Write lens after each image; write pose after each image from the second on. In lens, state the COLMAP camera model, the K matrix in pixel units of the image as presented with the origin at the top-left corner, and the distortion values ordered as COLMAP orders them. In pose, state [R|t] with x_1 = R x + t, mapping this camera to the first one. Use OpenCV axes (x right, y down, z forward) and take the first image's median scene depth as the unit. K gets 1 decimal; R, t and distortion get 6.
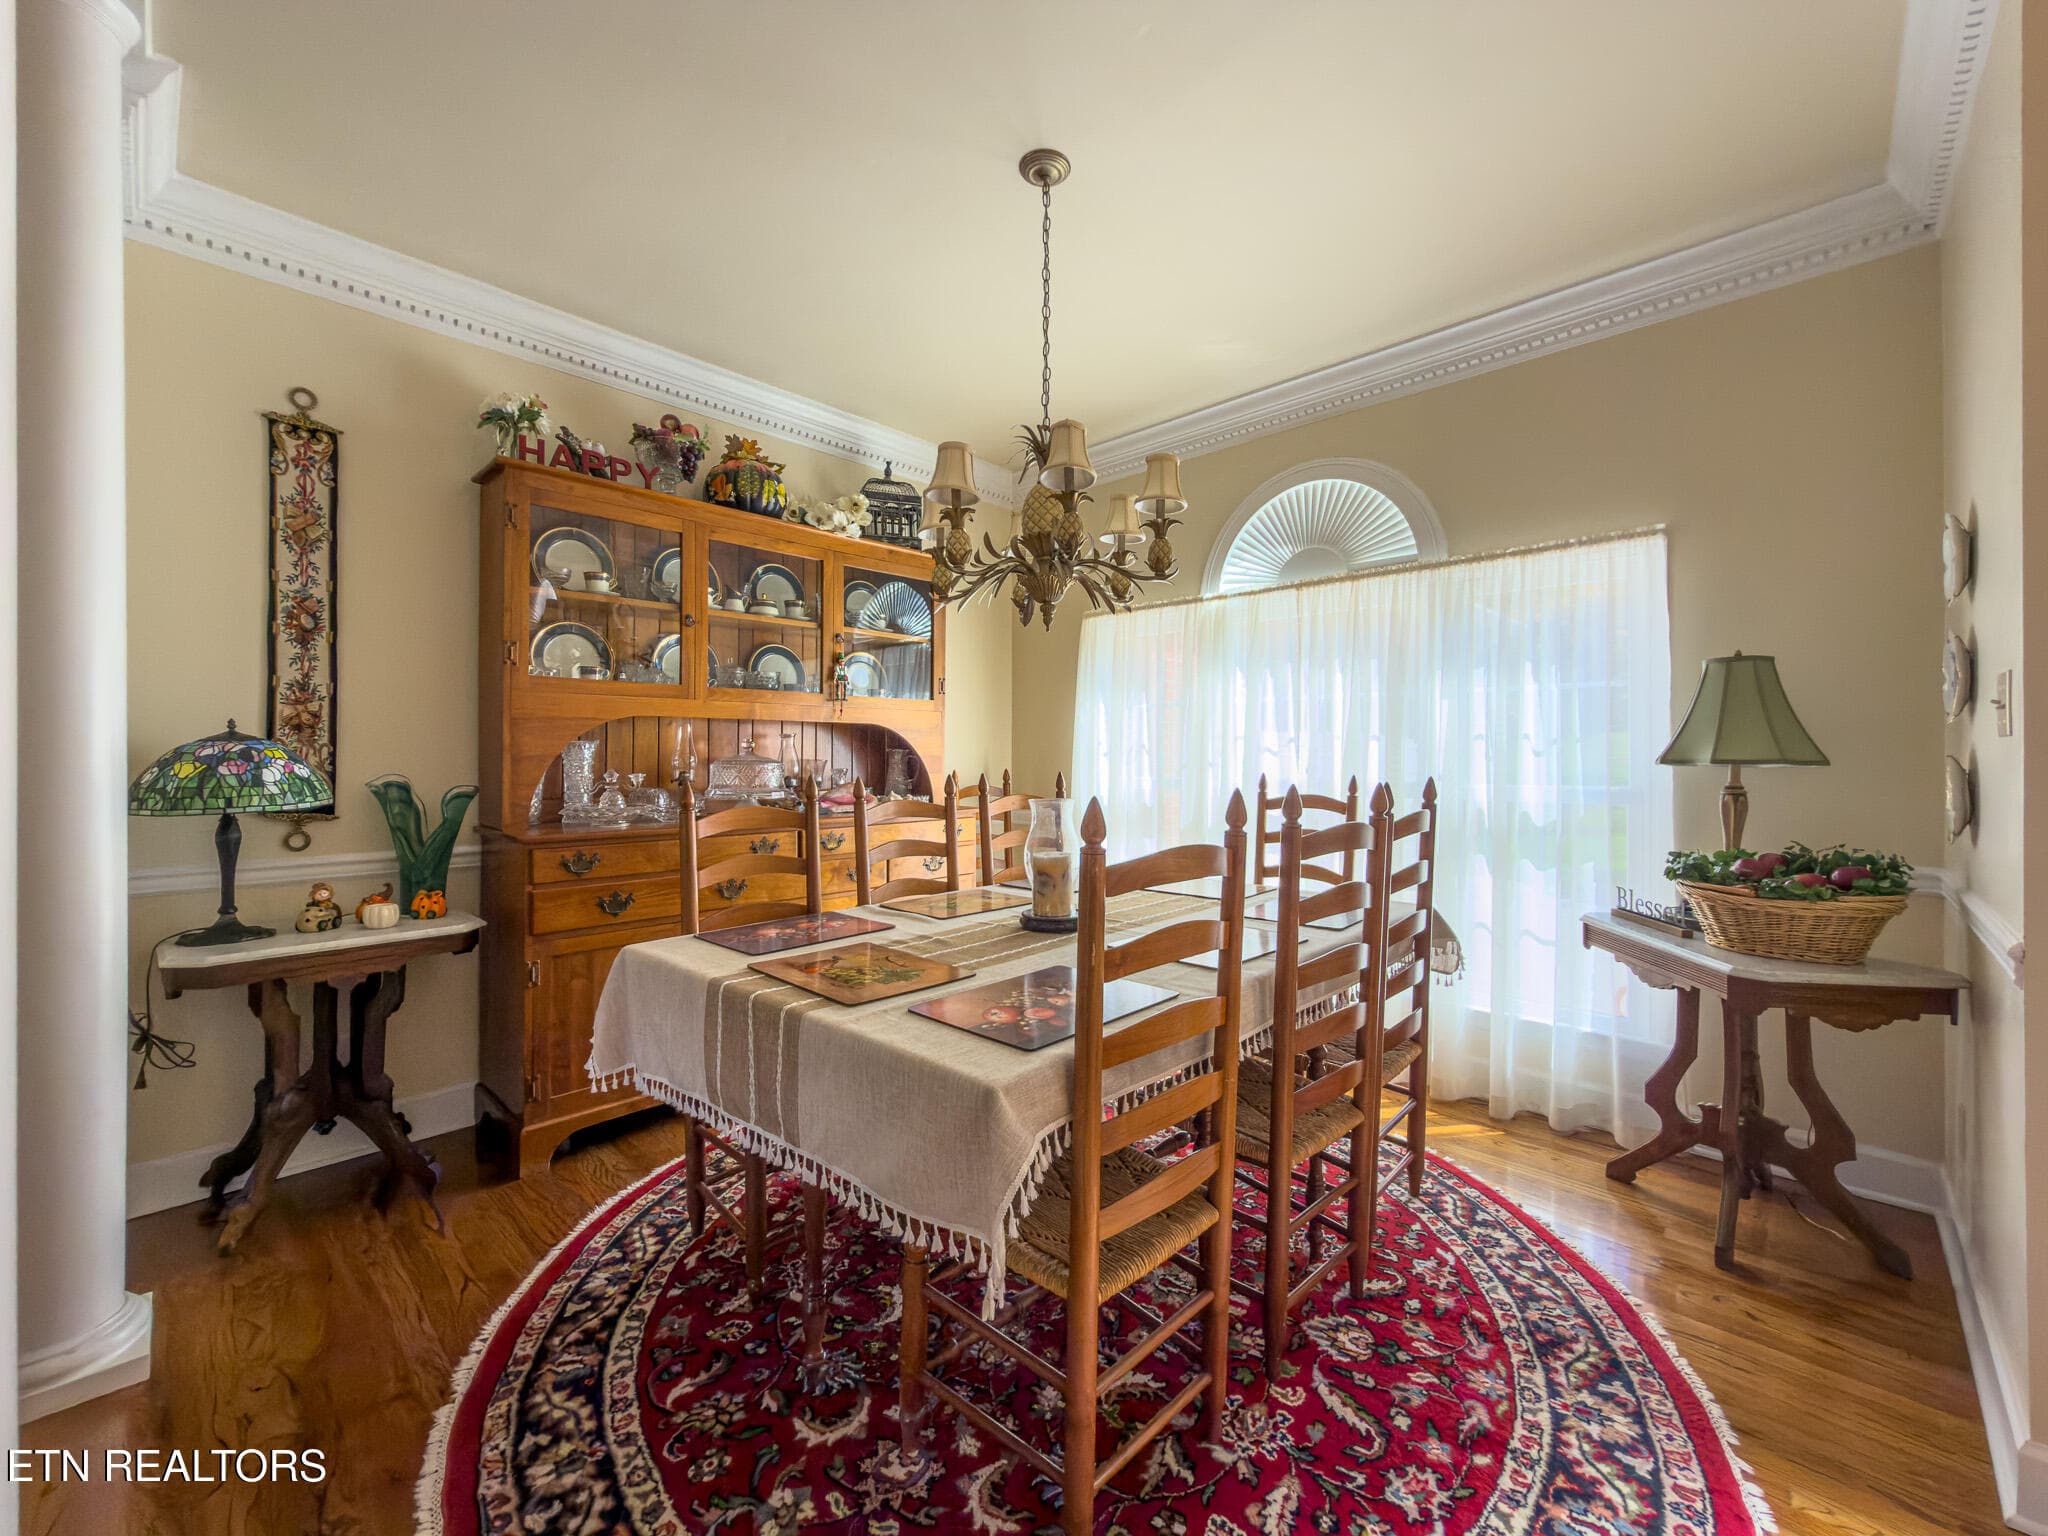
lens RADIAL K [[830.3, 0, 1026.0], [0, 830.3, 754.2], [0, 0, 1]] dist [-0.000349, -0.000131]
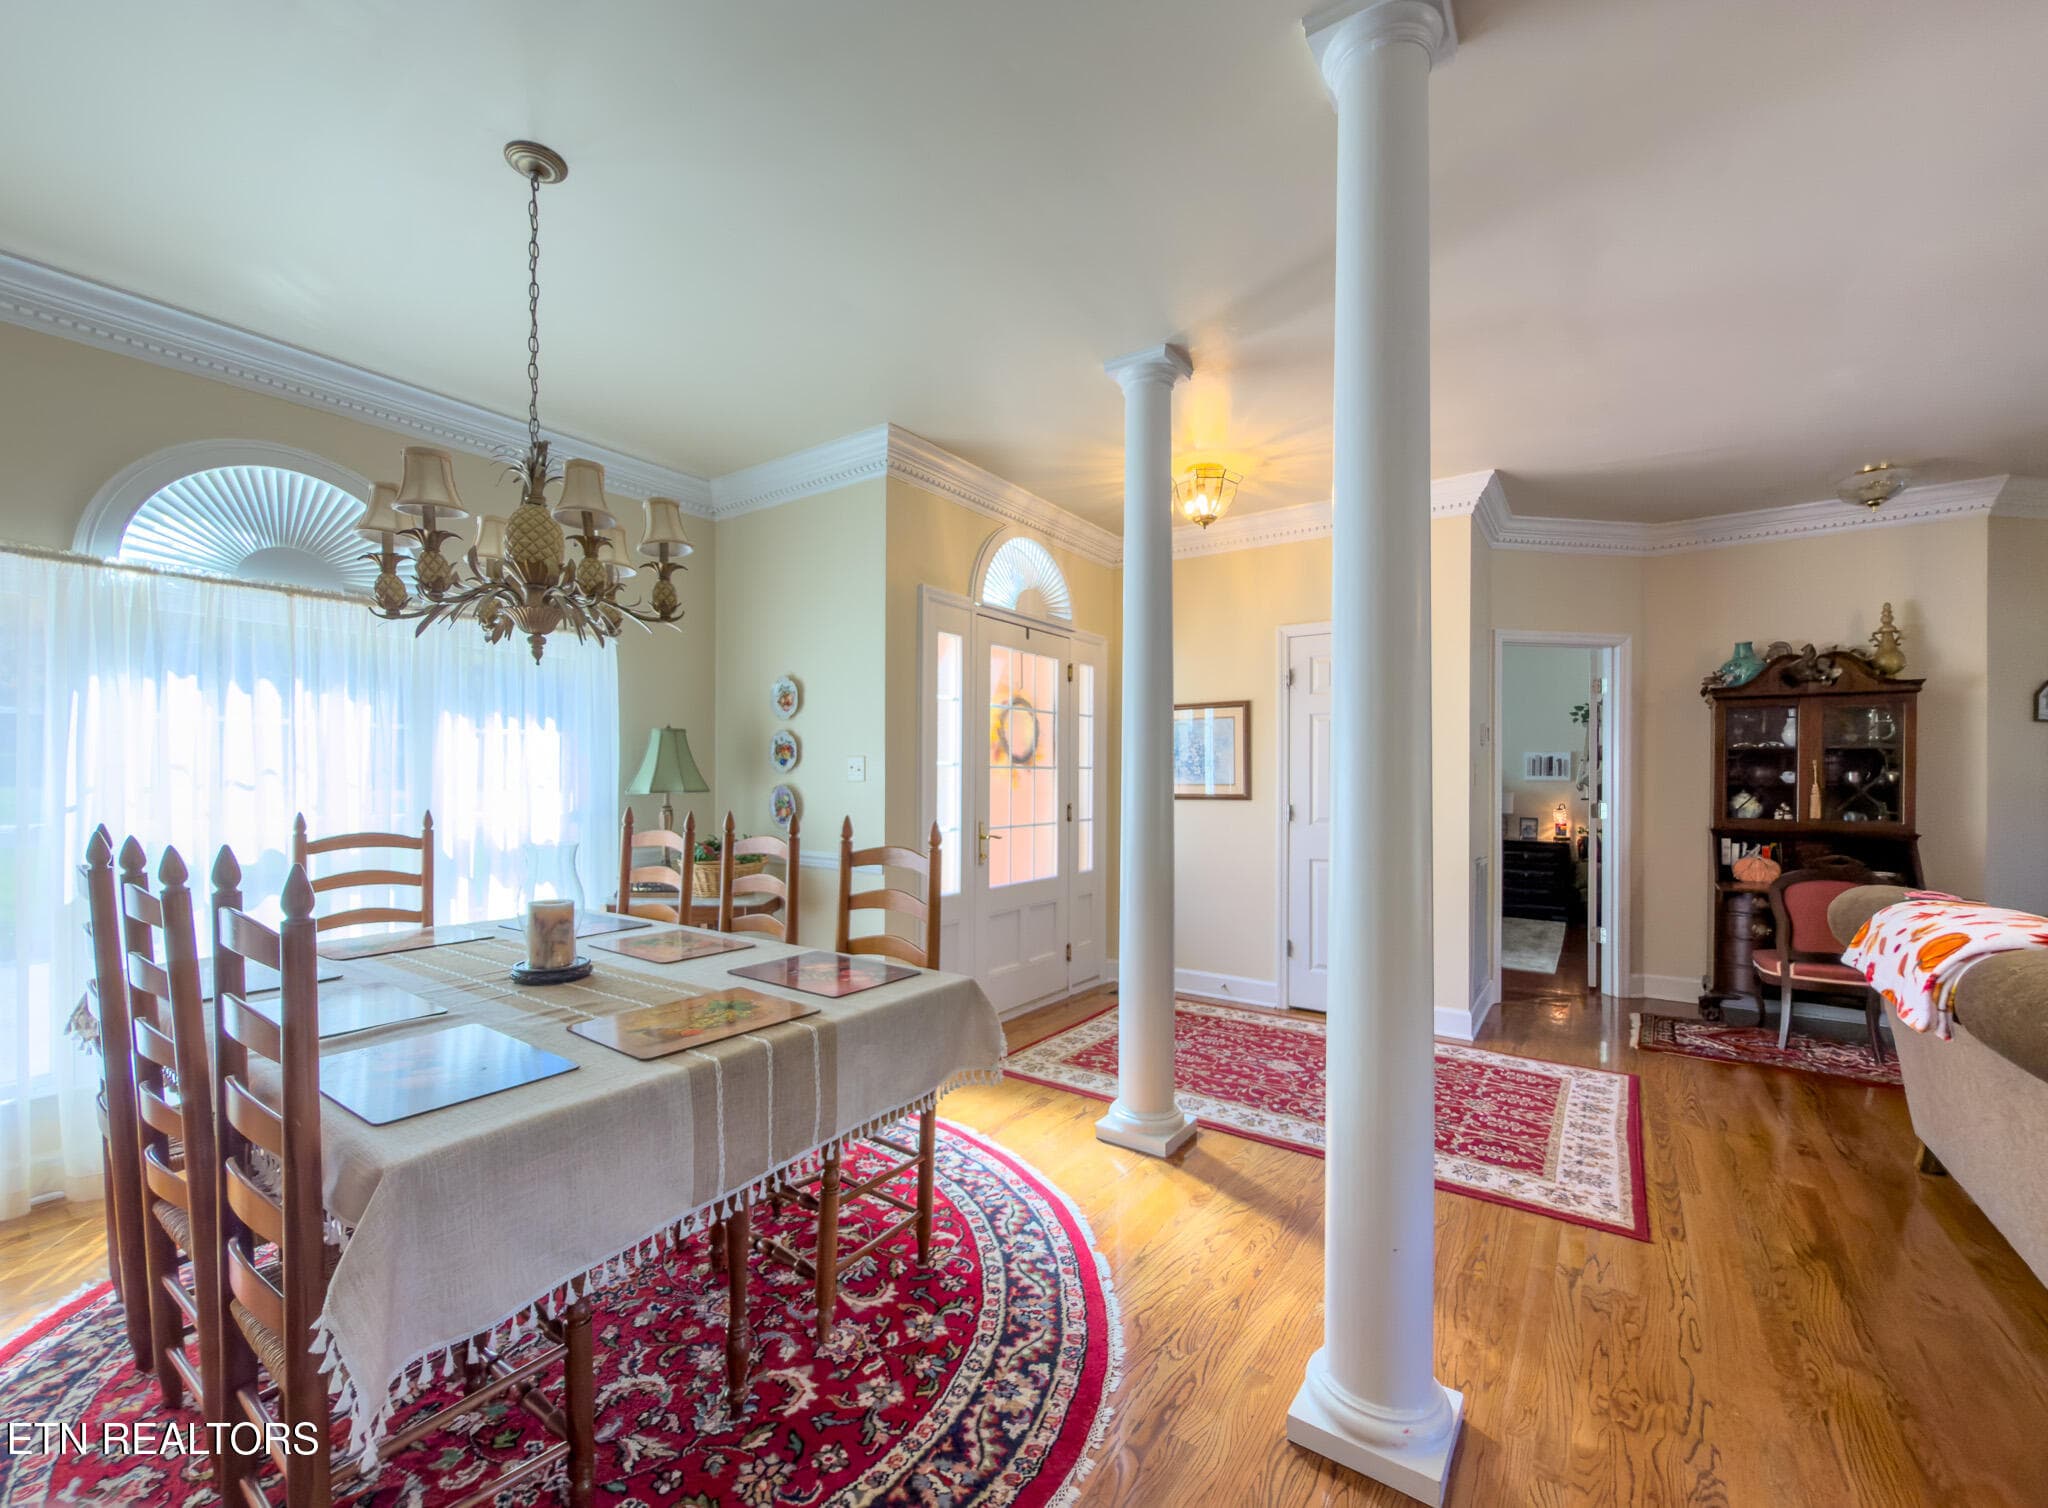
lens RADIAL K [[832.1, 0, 1021.2], [0, 832.1, 778.0], [0, 0, 1]] dist [-0.000610, -0.000050]
pose [[-0.149344, 0.000568, 0.988785, -1.381295], [-0.000722, 1.000000, -0.000683, -0.024880], [-0.988785, -0.000816, -0.149344, 0.851550]]
